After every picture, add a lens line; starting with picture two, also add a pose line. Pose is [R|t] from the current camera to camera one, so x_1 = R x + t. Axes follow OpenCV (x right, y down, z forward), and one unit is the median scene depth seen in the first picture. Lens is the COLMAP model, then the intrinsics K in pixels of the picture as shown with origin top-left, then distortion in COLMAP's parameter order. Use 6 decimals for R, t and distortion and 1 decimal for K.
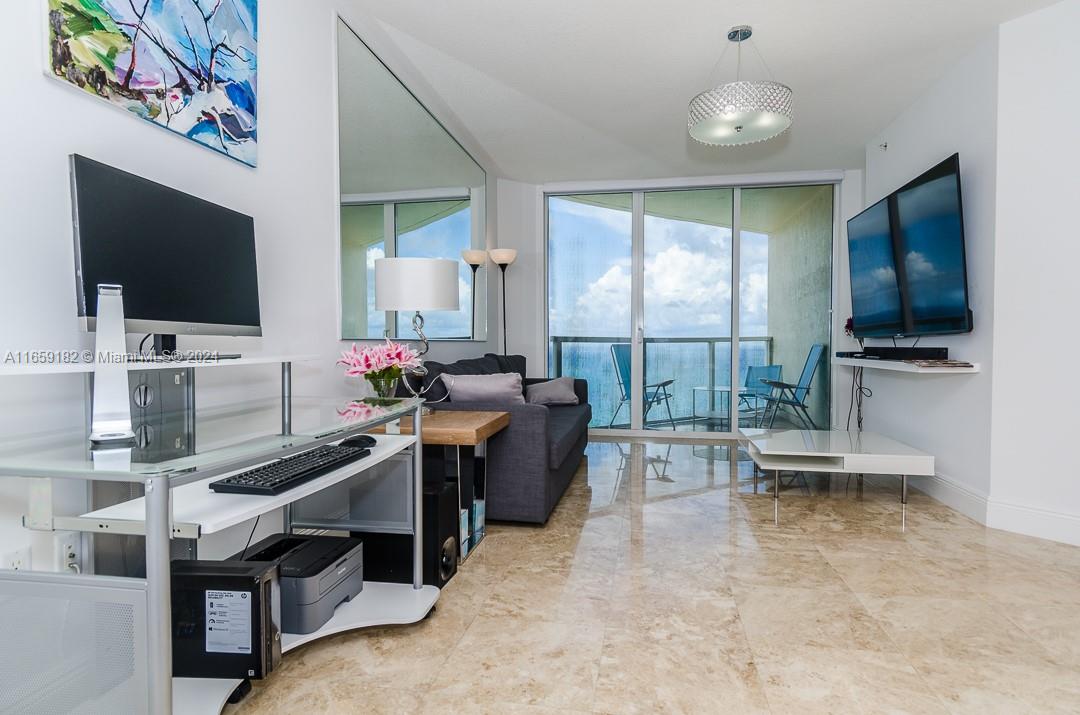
lens RADIAL K [[577.9, 0, 545.7], [0, 577.9, 362.4], [0, 0, 1]] dist [0.001951, -0.001419]
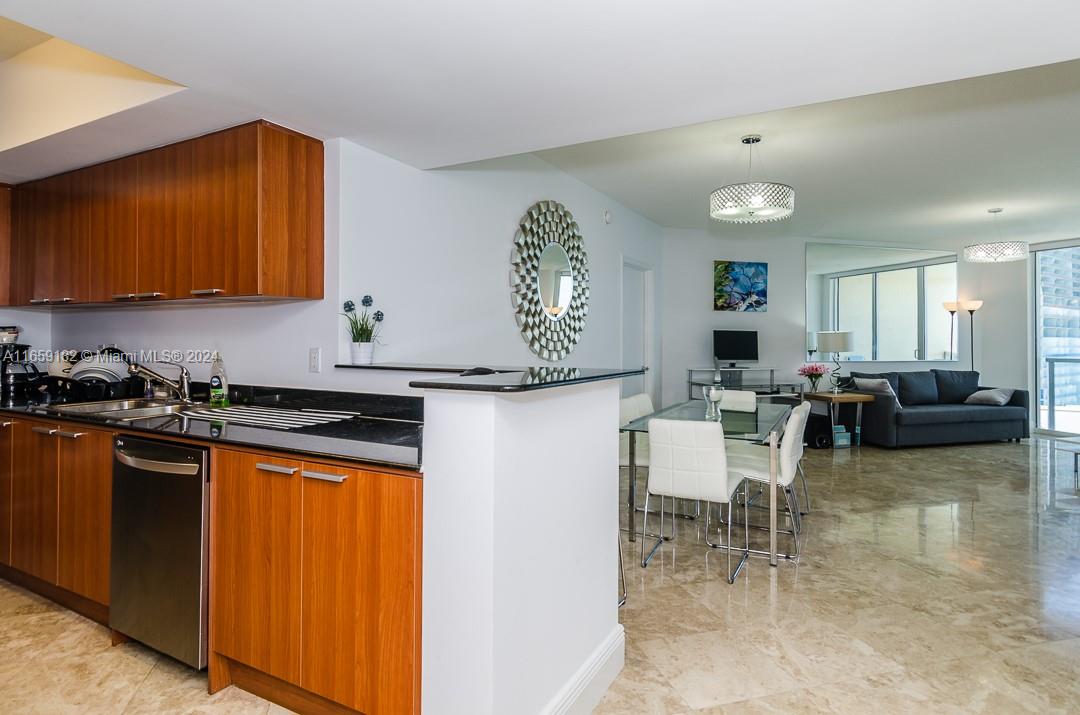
lens RADIAL K [[580.1, 0, 541.9], [0, 580.1, 332.8], [0, 0, 1]] dist [0.006564, -0.008185]
pose [[0.440580, -0.006401, -0.897690, 1.800876], [-0.035105, 0.999087, -0.024353, -0.077938], [0.897027, 0.042242, 0.439953, -1.525175]]
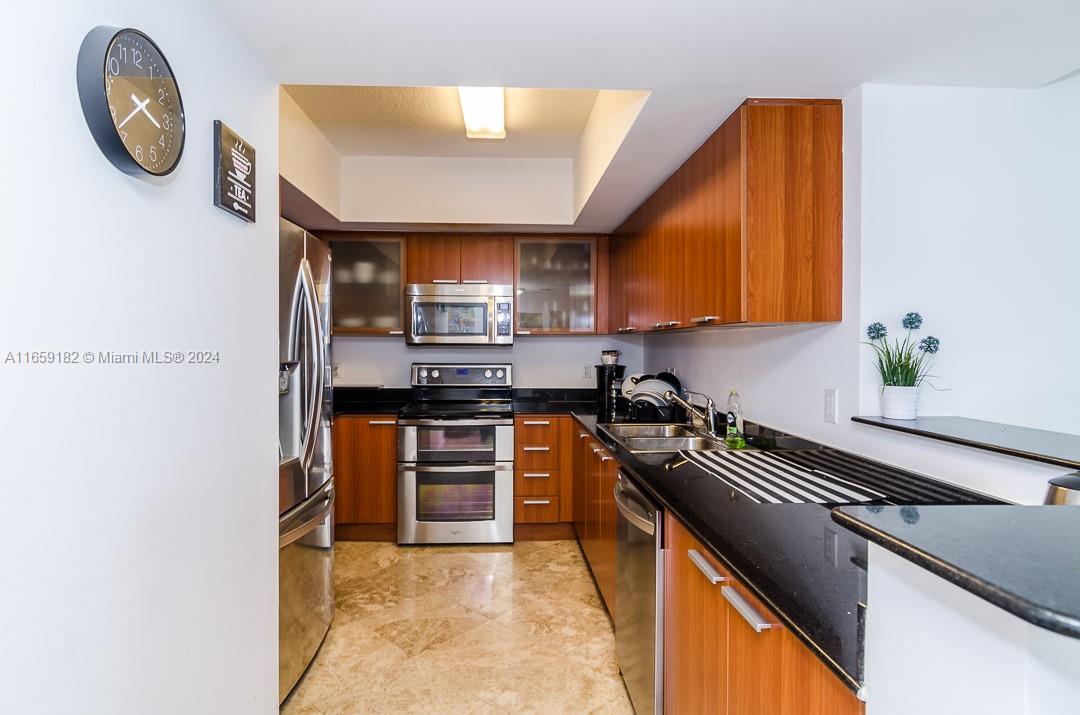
lens RADIAL K [[574.7, 0, 516.9], [0, 574.7, 353.3], [0, 0, 1]] dist [0.004747, -0.000591]
pose [[-0.547918, 0.008294, -0.836491, 1.499492], [-0.030390, 0.999093, 0.029813, -0.123889], [0.835980, 0.041756, -0.547169, -1.341664]]
